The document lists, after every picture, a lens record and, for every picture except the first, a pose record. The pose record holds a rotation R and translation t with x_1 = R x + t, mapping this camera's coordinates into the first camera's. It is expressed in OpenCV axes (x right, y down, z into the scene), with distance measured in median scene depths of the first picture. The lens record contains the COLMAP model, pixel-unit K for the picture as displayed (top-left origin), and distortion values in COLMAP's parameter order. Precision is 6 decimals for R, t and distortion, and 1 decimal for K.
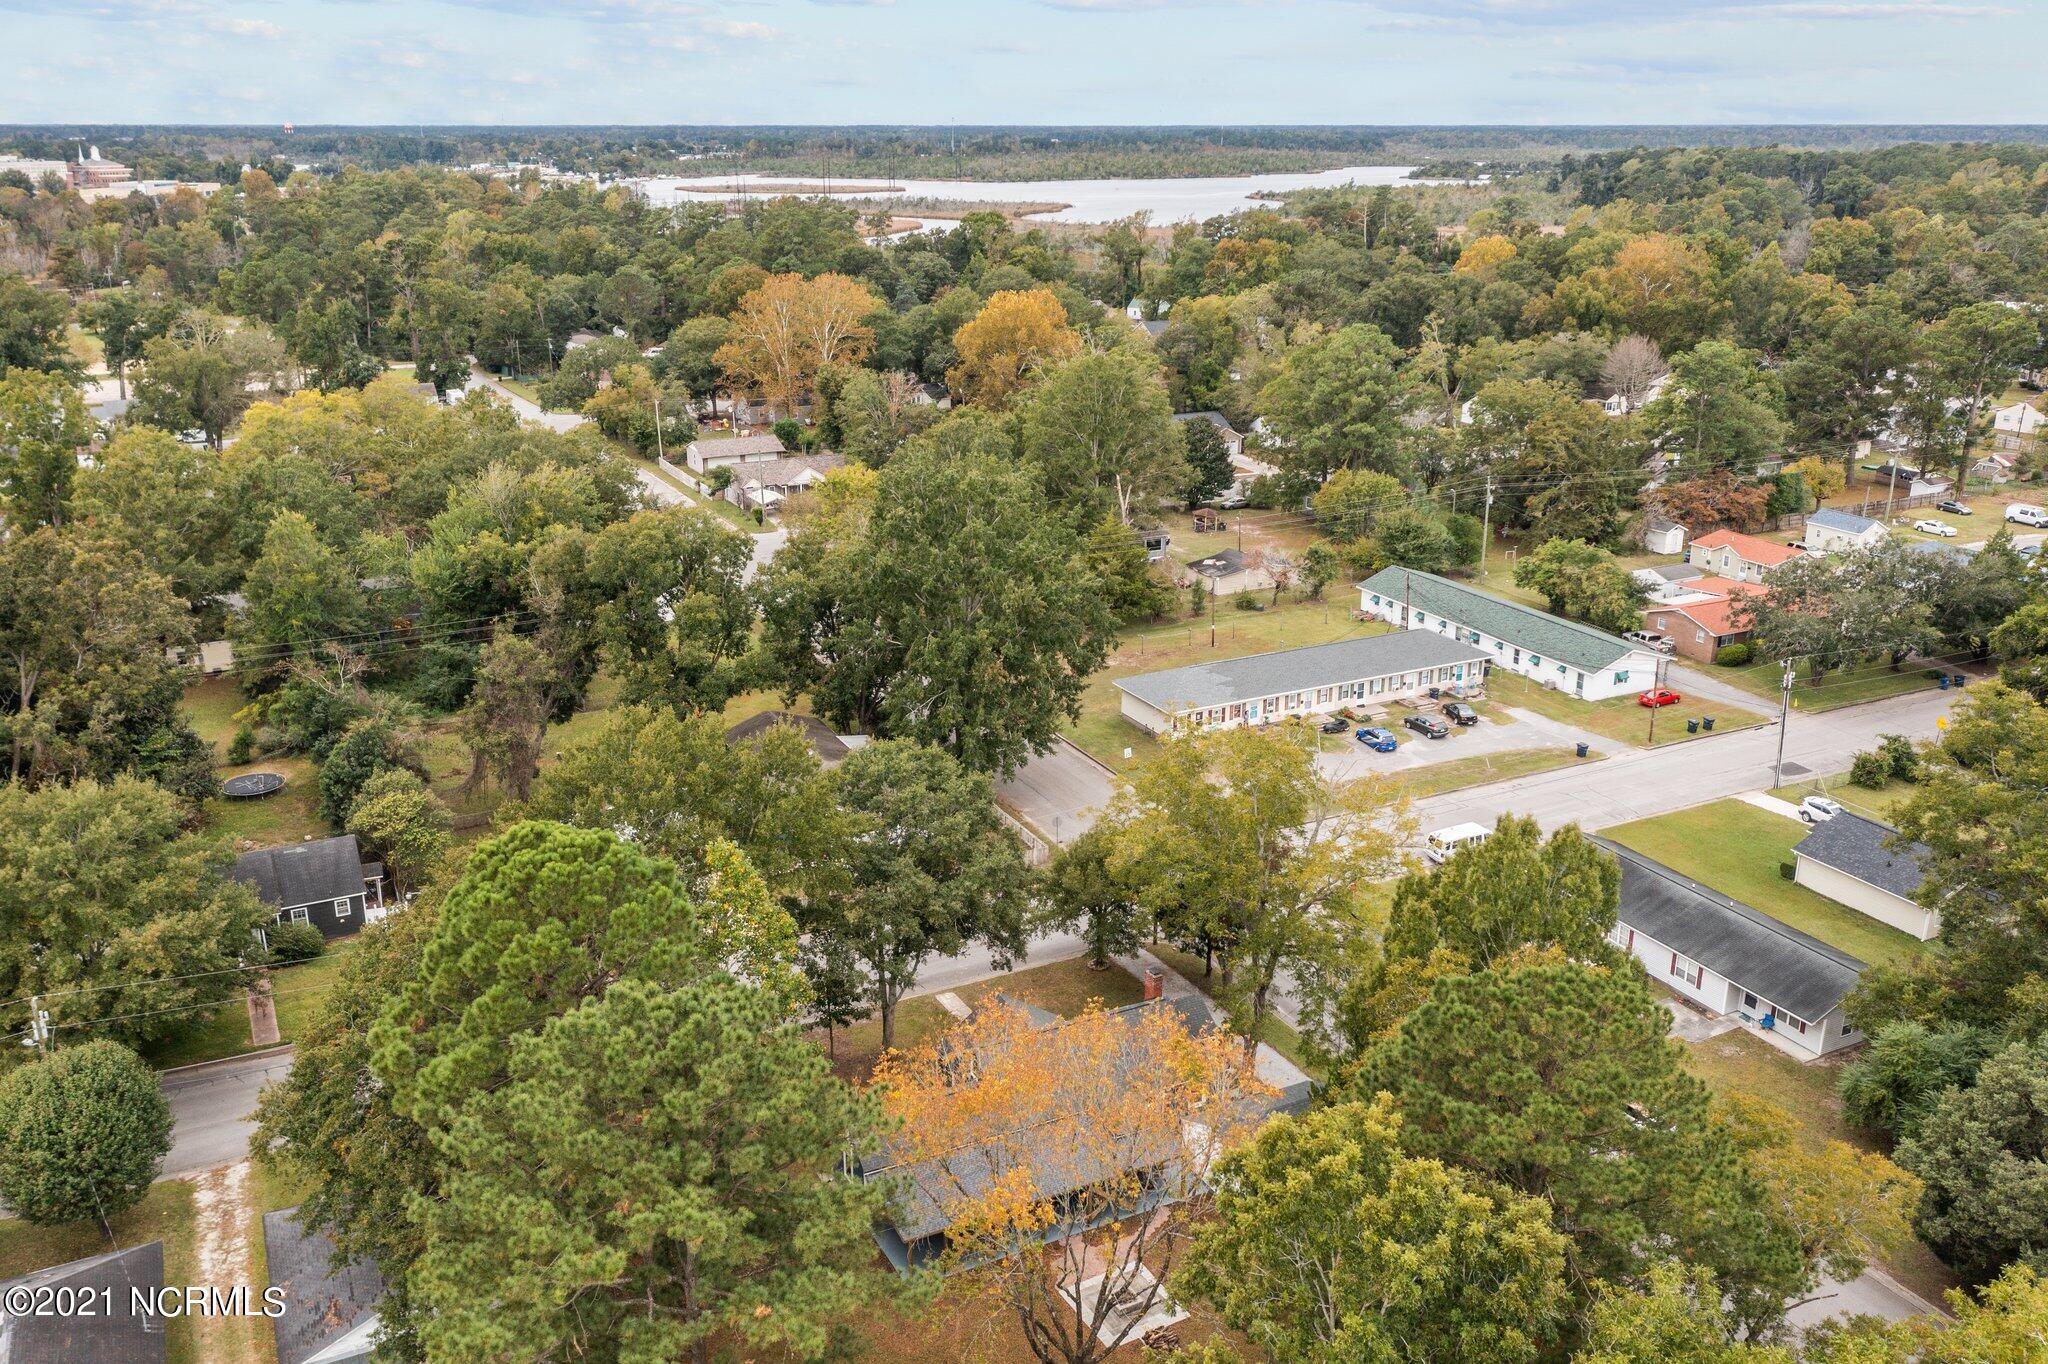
lens RADIAL K [[1660.7, 0, 1022.5], [0, 1660.7, 680.5], [0, 0, 1]] dist [0.004138, 0.003833]
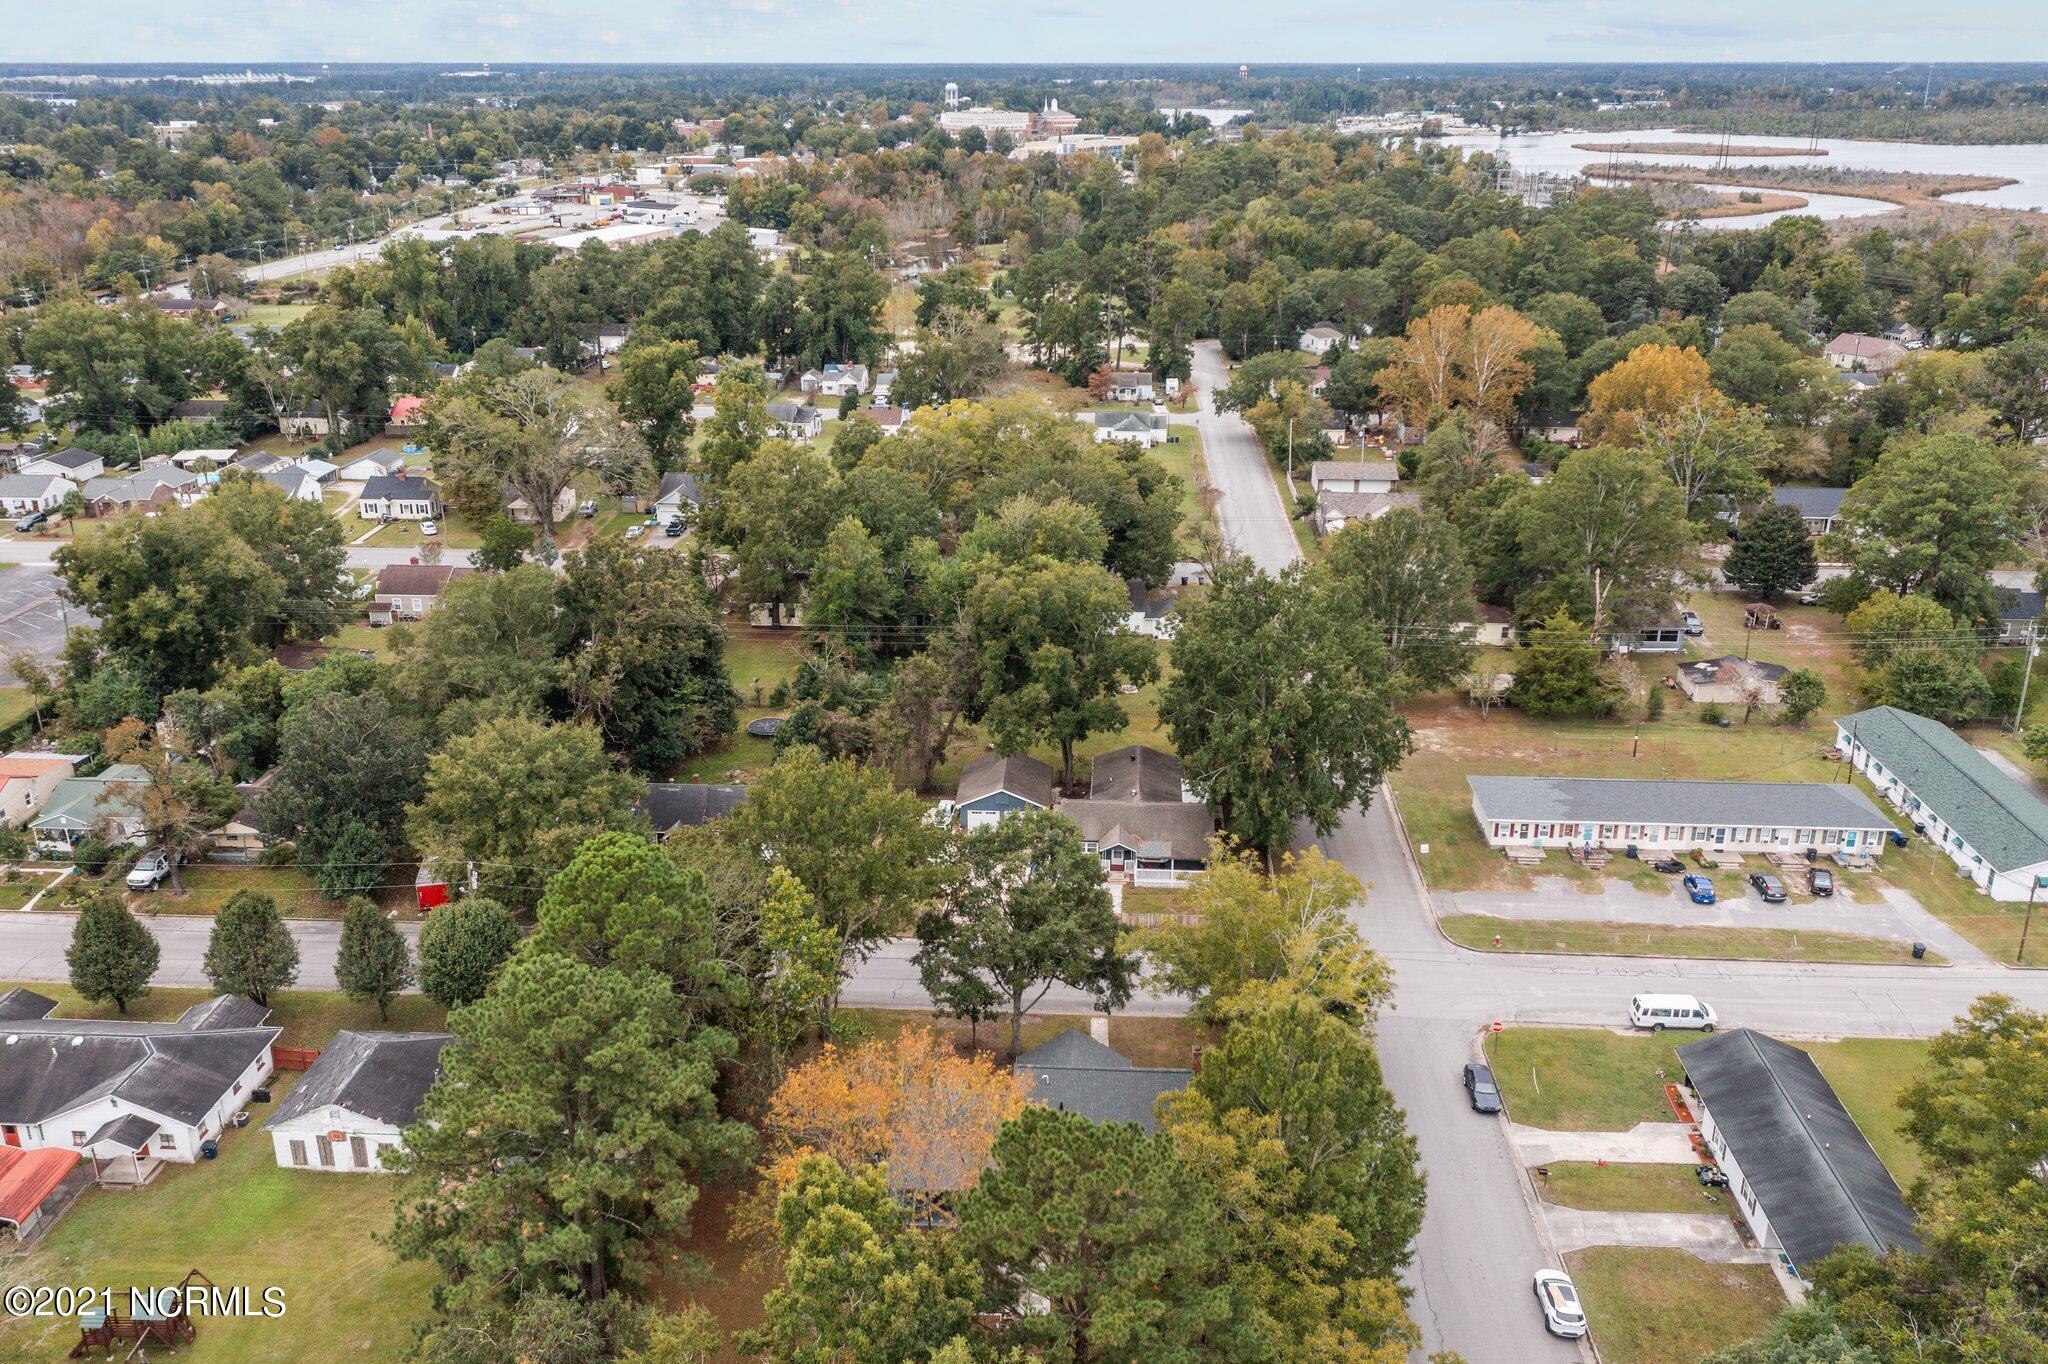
lens RADIAL K [[1657.9, 0, 1026.0], [0, 1657.9, 685.7], [0, 0, 1]] dist [-0.001876, 0.011016]
pose [[0.866192, 0.176429, -0.467530, 0.249942], [-0.159285, 0.984278, 0.076324, -0.078234], [0.473645, 0.008359, 0.880676, -0.055901]]
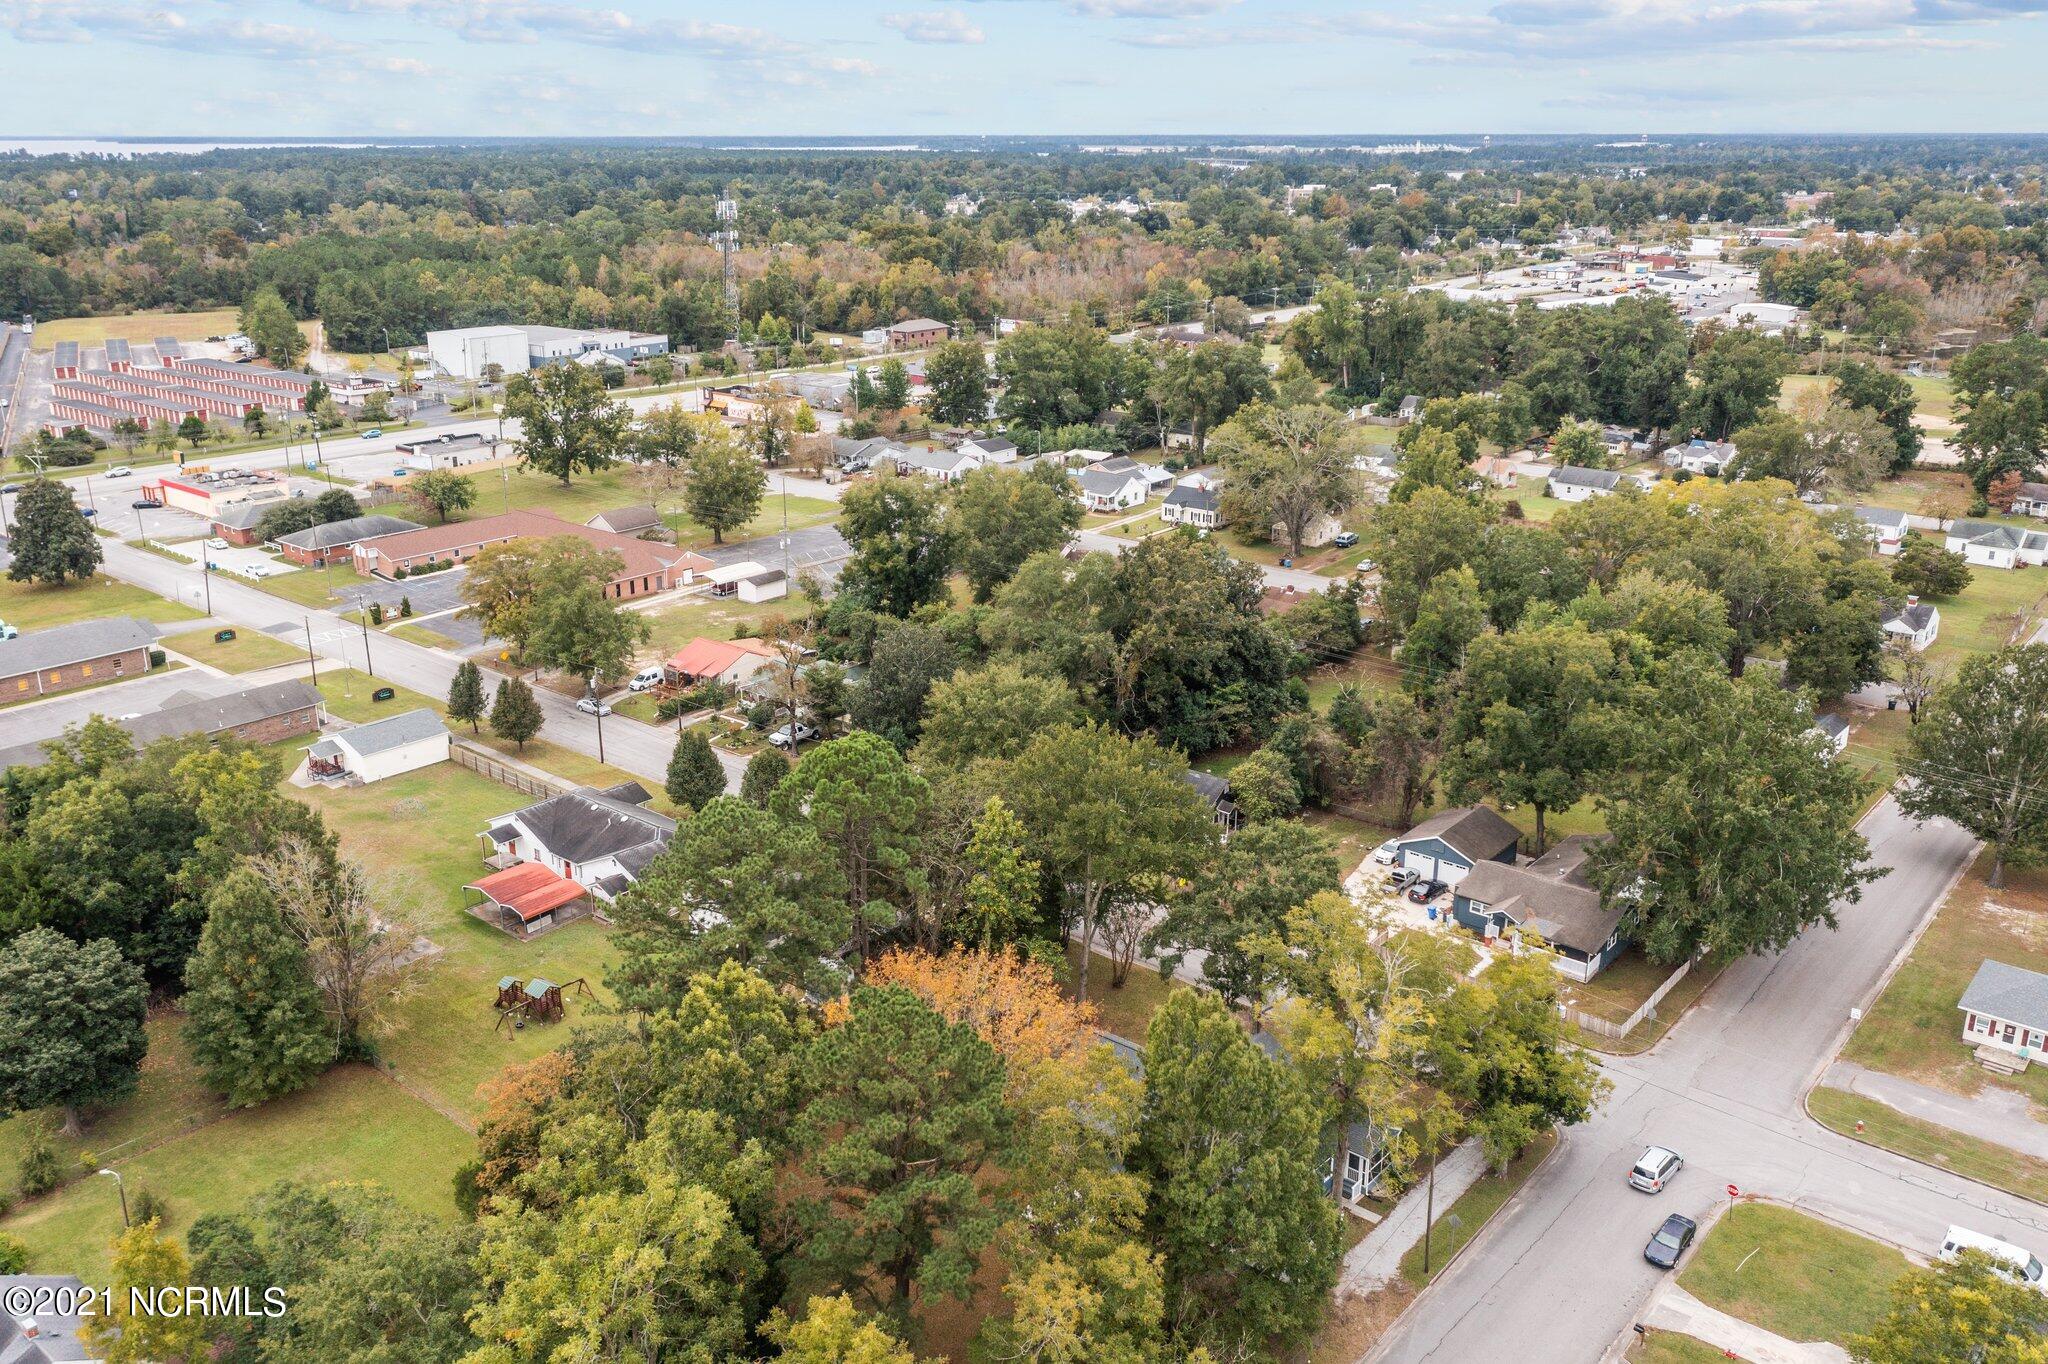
lens RADIAL K [[1647.1, 0, 1024.3], [0, 1647.1, 680.8], [0, 0, 1]] dist [0.005841, 0.004738]
pose [[0.400081, 0.289537, -0.869542, 0.484924], [-0.291817, 0.939649, 0.178614, -0.124722], [0.868780, 0.182287, 0.460427, 0.098677]]
